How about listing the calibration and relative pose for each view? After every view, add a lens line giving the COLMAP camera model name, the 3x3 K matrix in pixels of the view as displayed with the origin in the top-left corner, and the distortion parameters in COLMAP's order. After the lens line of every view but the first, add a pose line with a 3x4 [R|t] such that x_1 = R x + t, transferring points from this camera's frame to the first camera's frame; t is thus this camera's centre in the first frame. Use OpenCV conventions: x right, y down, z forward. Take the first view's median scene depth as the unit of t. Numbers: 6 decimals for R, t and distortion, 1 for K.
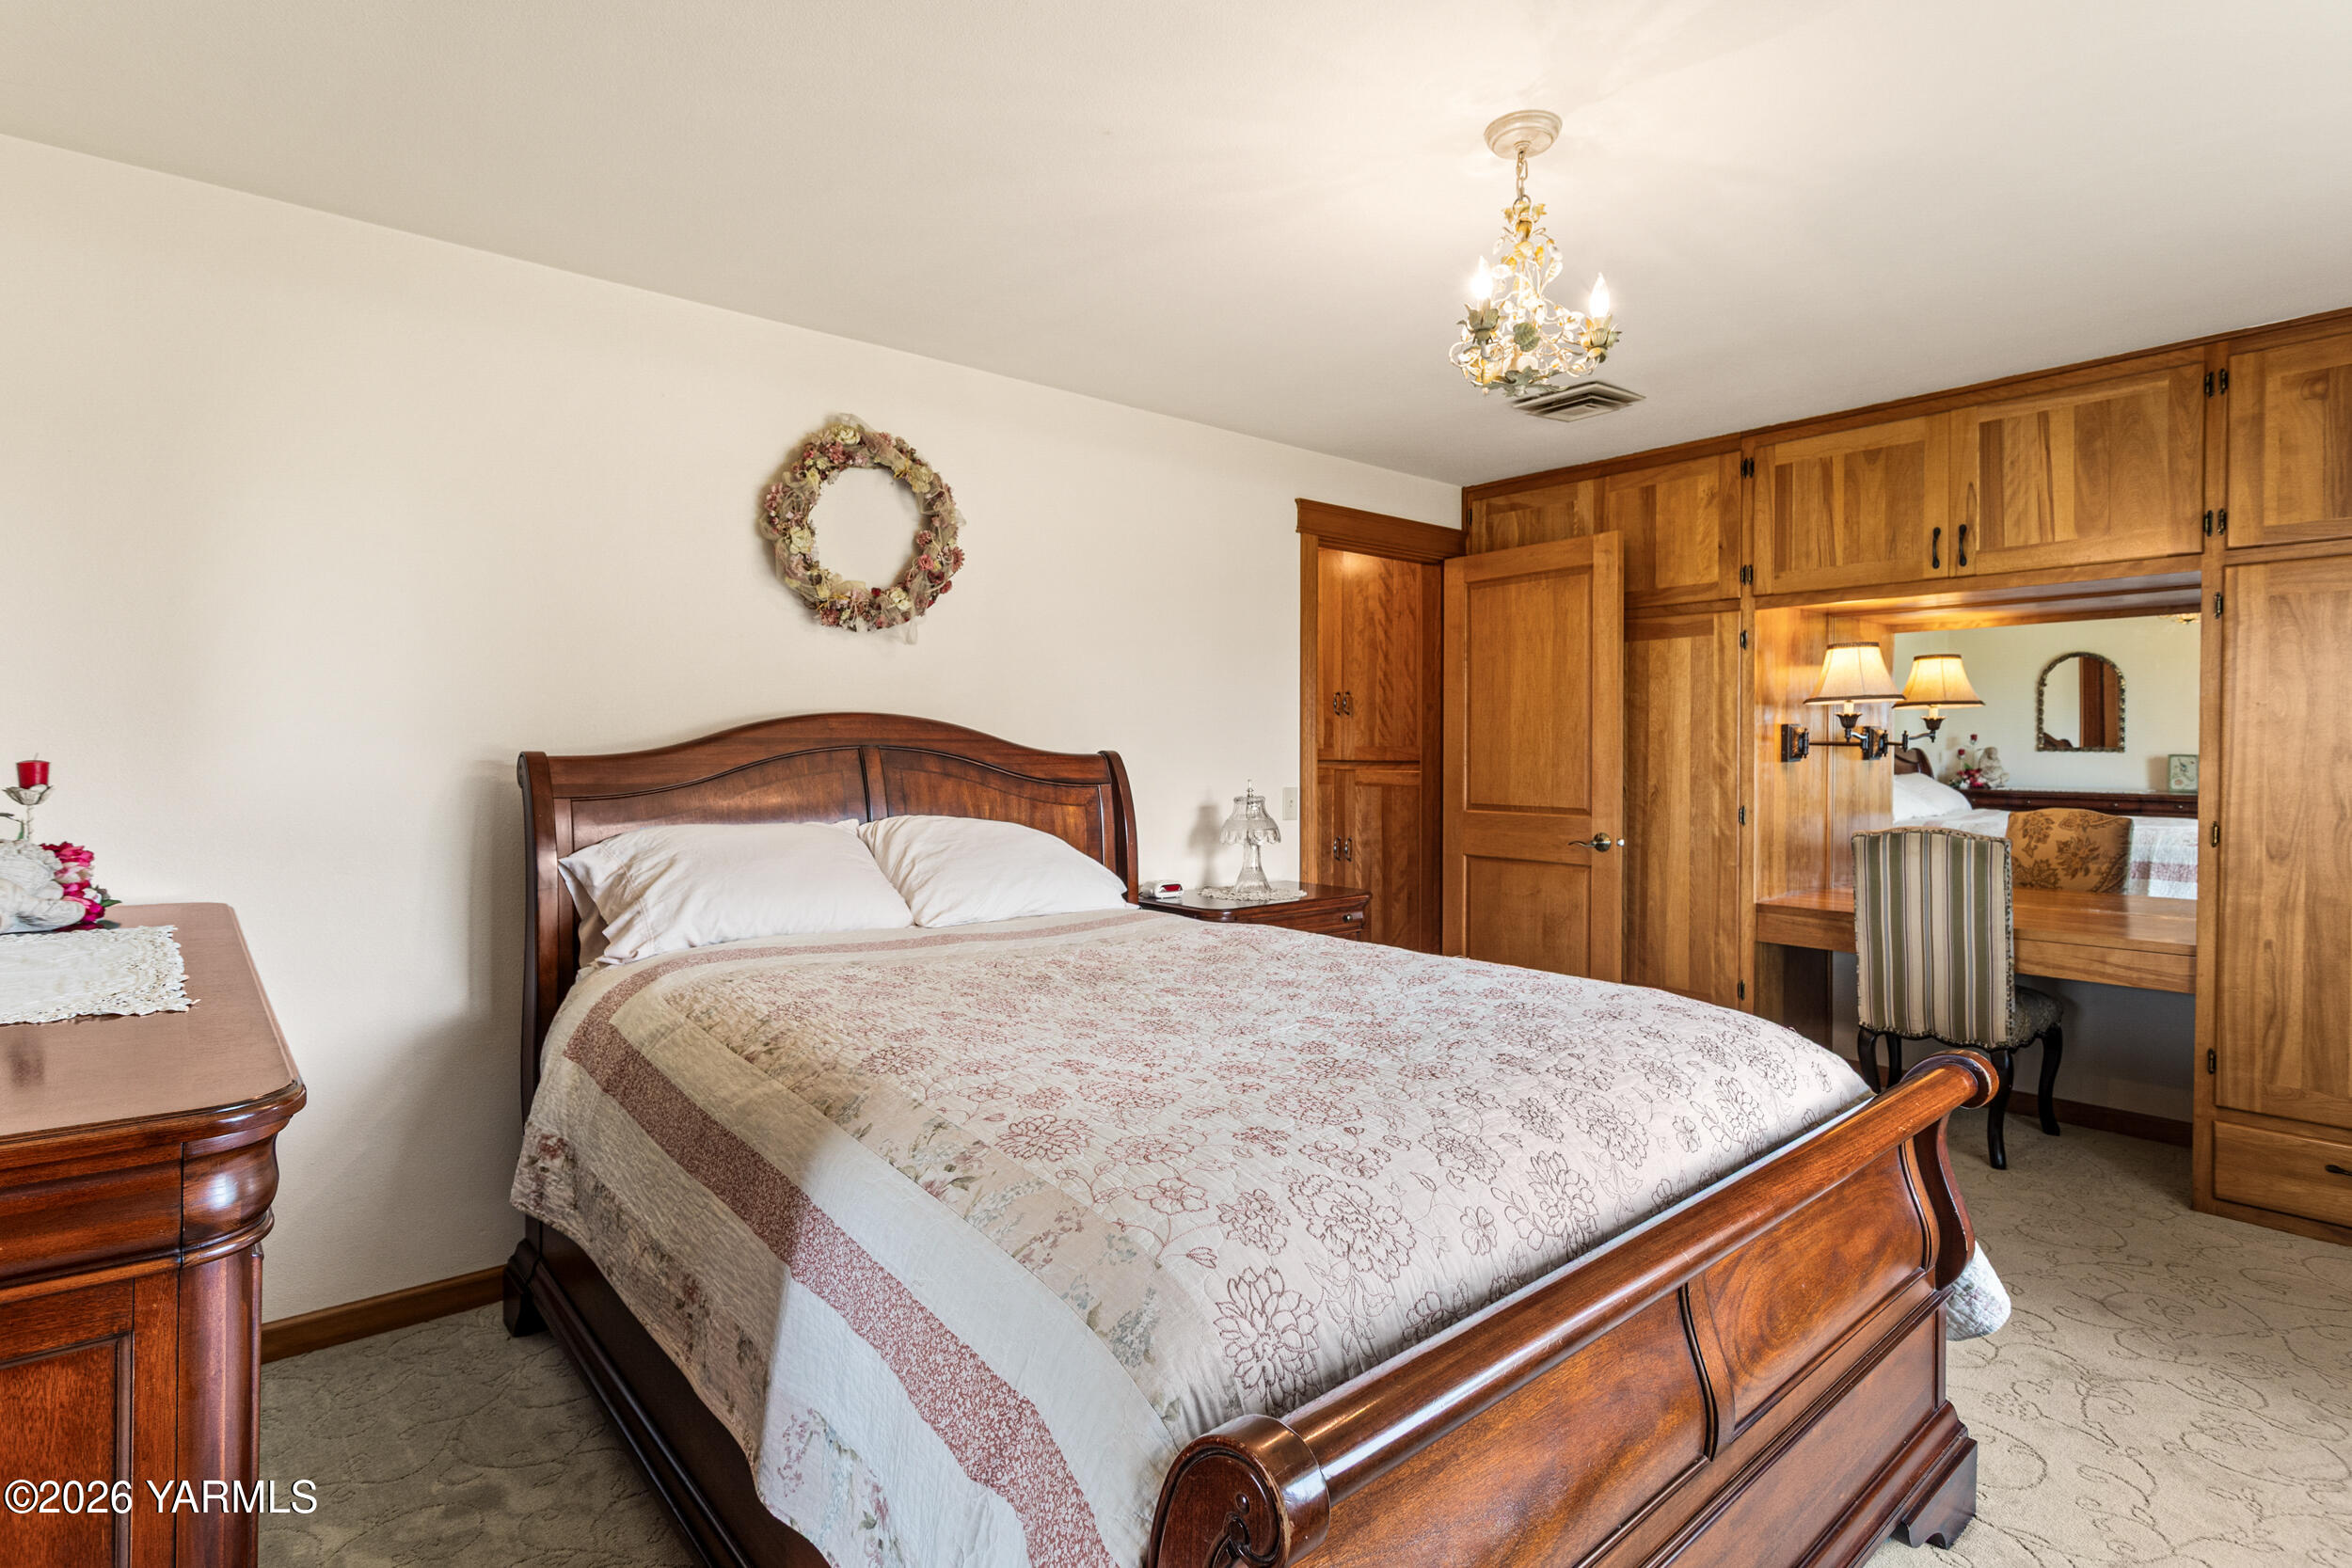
lens RADIAL K [[1145.0, 0, 1177.2], [0, 1145.0, 789.7], [0, 0, 1]] dist [0.002001, 0.000065]
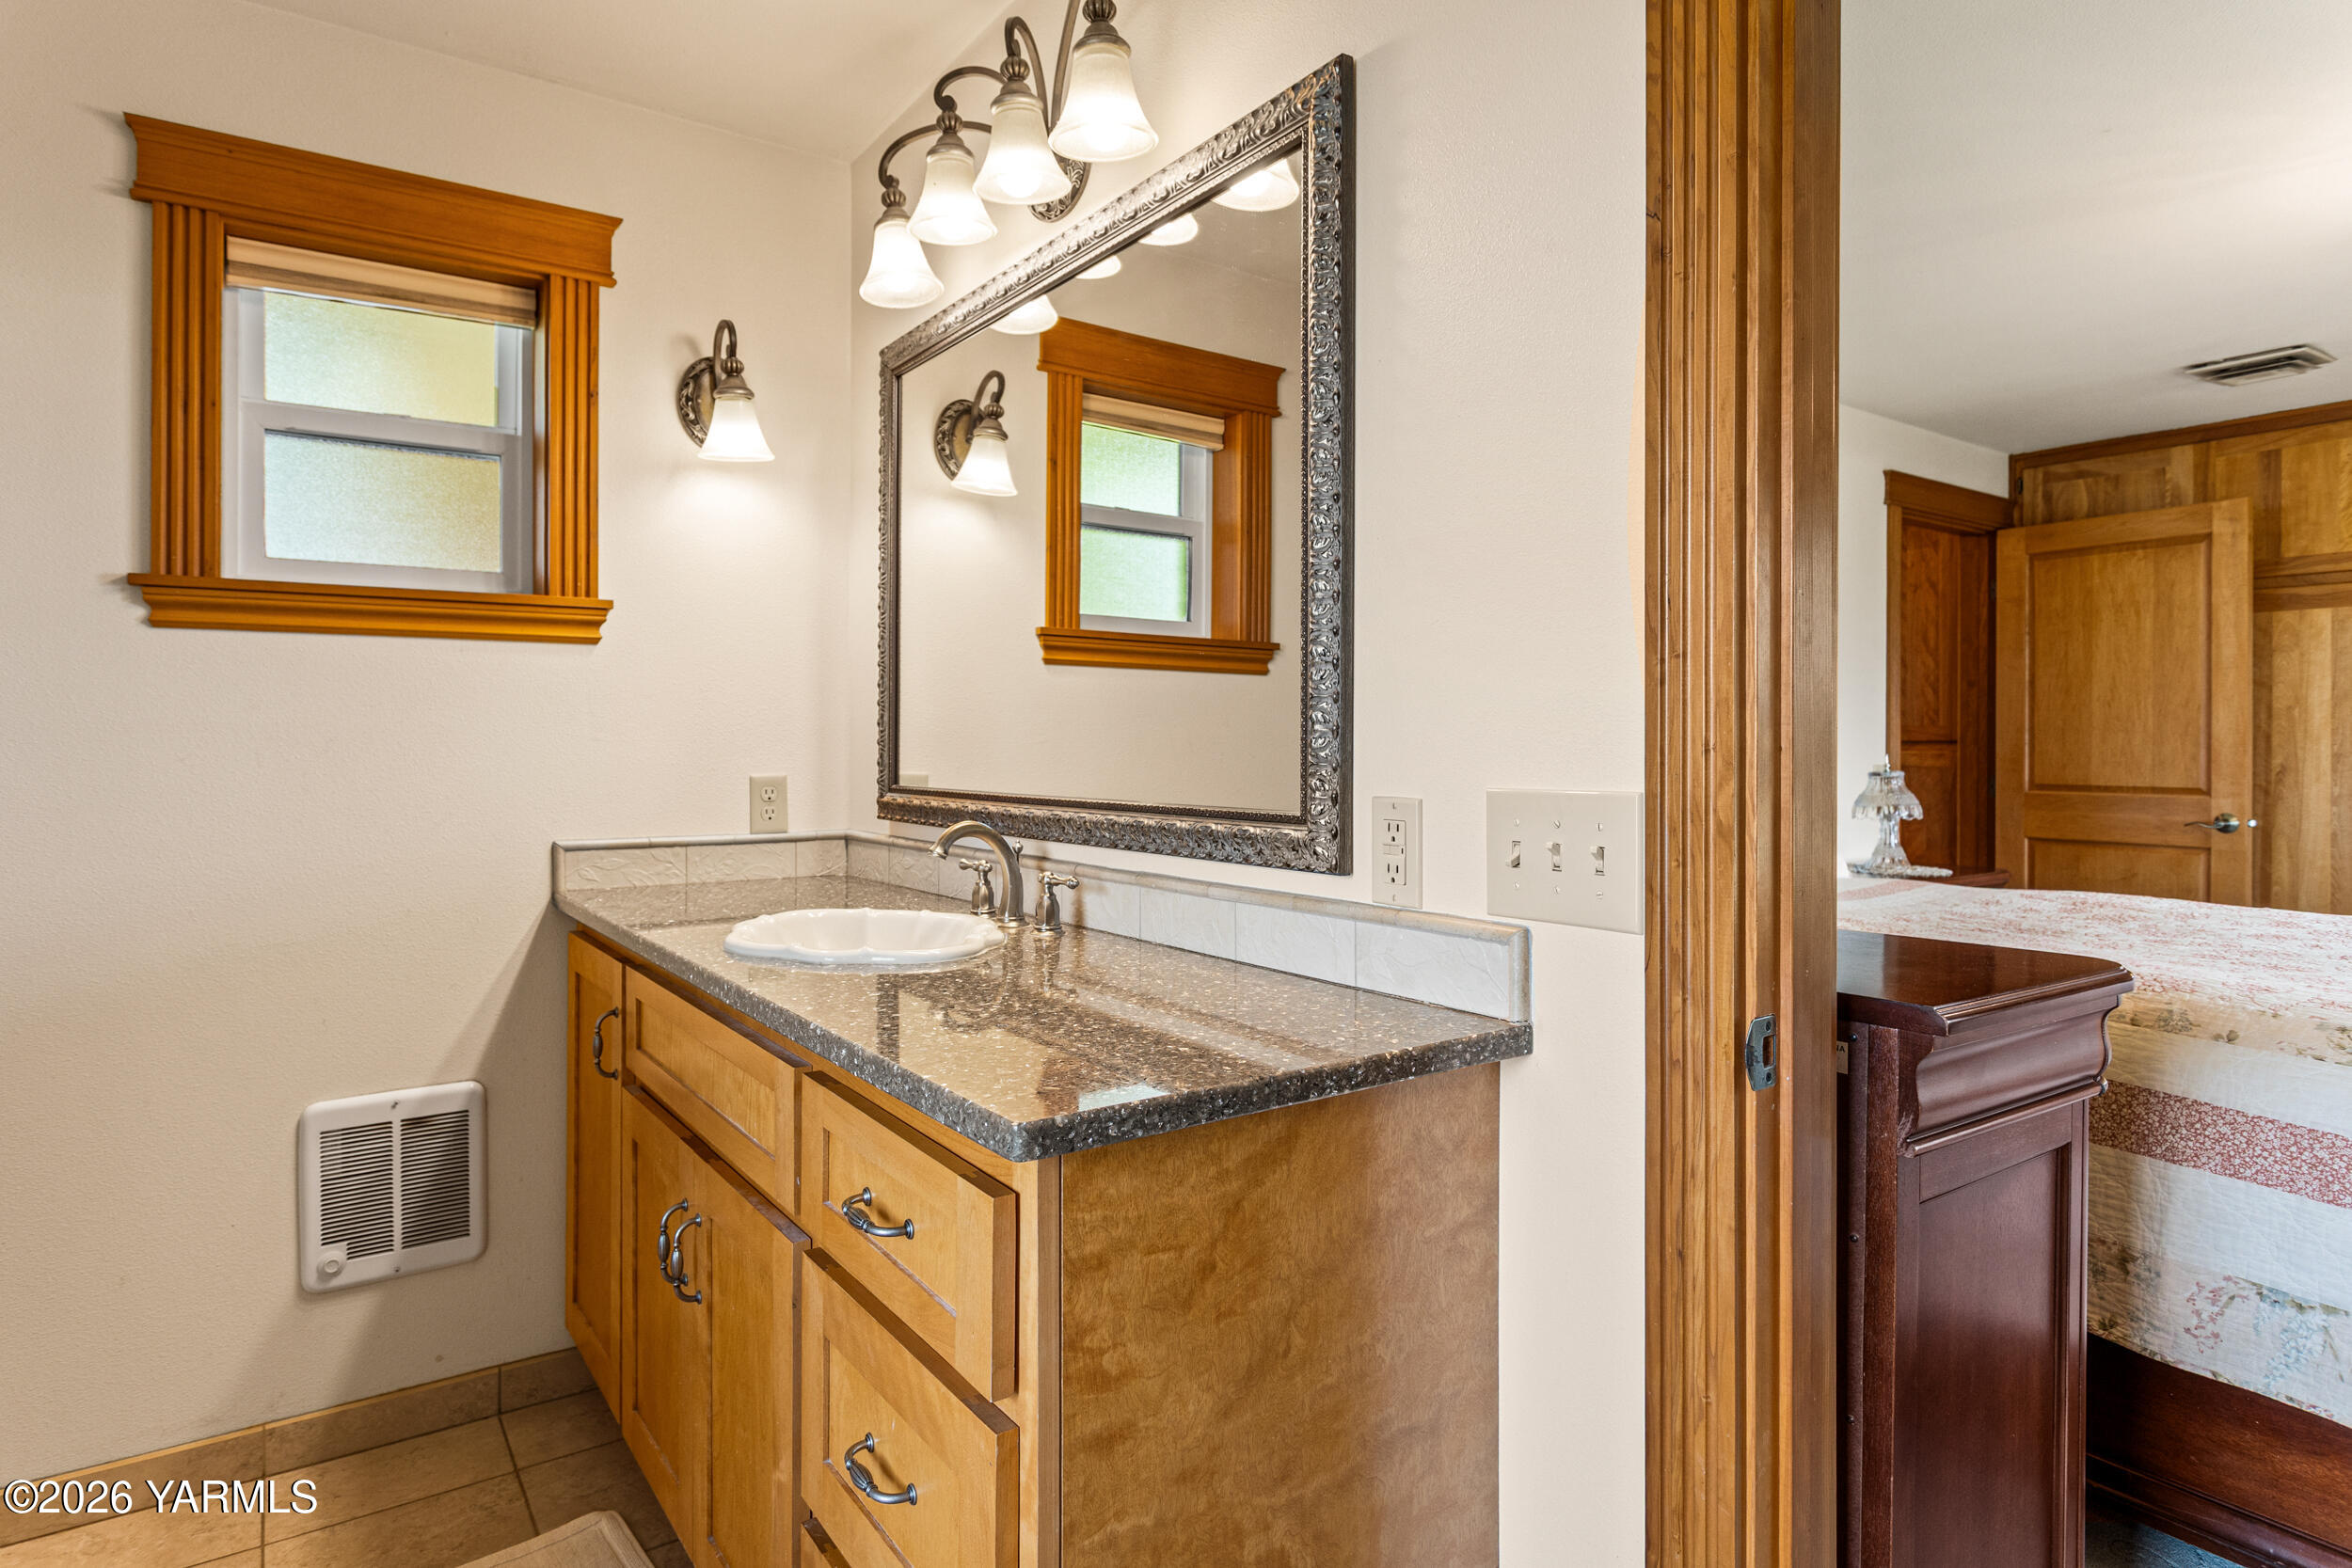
lens RADIAL K [[1245.7, 0, 1174.7], [0, 1245.7, 762.1], [0, 0, 1]] dist [0.000096, 0.000723]
pose [[0.996116, 0.001639, -0.088033, -0.396046], [-0.003312, 0.999817, -0.018862, 0.016888], [0.087986, 0.019080, 0.995939, -0.107812]]
